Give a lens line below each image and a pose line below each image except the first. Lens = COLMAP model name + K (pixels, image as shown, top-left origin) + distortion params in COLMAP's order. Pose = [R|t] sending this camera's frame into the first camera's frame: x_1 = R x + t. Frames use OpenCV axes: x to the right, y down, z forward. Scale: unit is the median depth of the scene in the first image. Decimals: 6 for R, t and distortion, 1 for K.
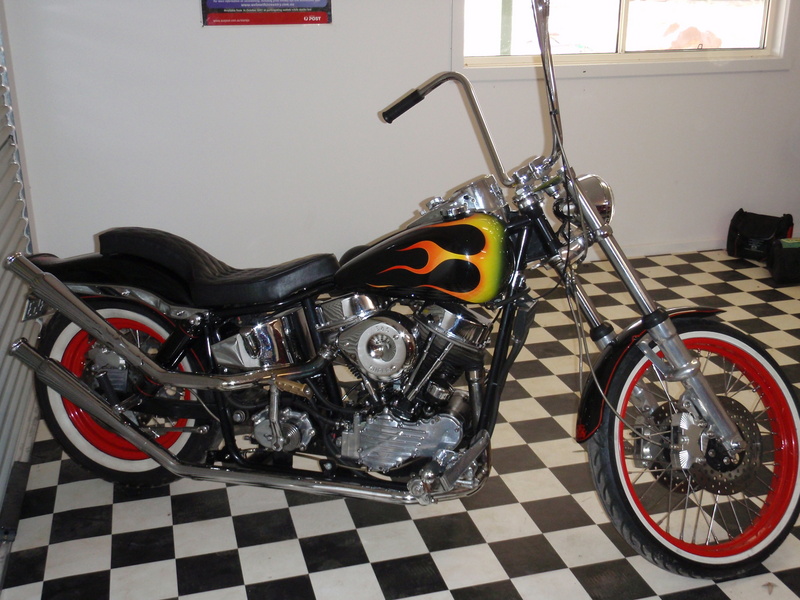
lens RADIAL K [[908.9, 0, 400.0], [0, 908.9, 300.0], [0, 0, 1]] dist [0.024067, 0.018337]
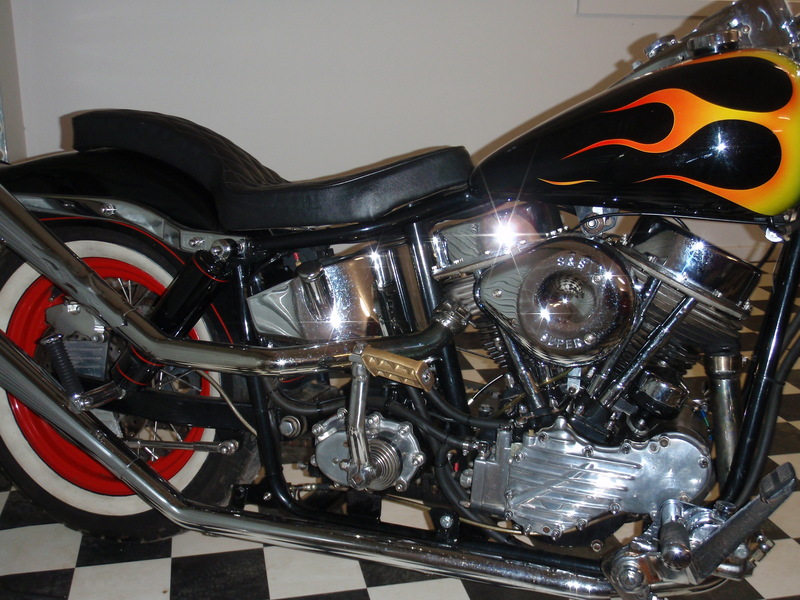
lens RADIAL K [[908.9, 0, 400.0], [0, 908.9, 300.0], [0, 0, 1]] dist [0.024067, 0.018337]
pose [[0.998261, 0.031753, -0.049673, -0.082677], [-0.034279, 0.998118, -0.050852, 0.075893], [0.047964, 0.052467, 0.997470, 0.430847]]
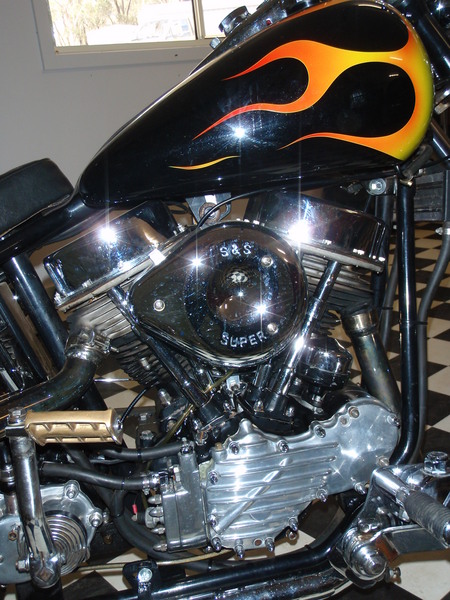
lens RADIAL K [[681.7, 0, 225.0], [0, 681.7, 300.0], [0, 0, 1]] dist [0.024067, 0.018337]
pose [[0.901205, -0.212251, 0.377861, -0.146130], [0.239581, 0.970521, -0.026246, 0.058860], [-0.361151, 0.114181, 0.925490, 0.620264]]
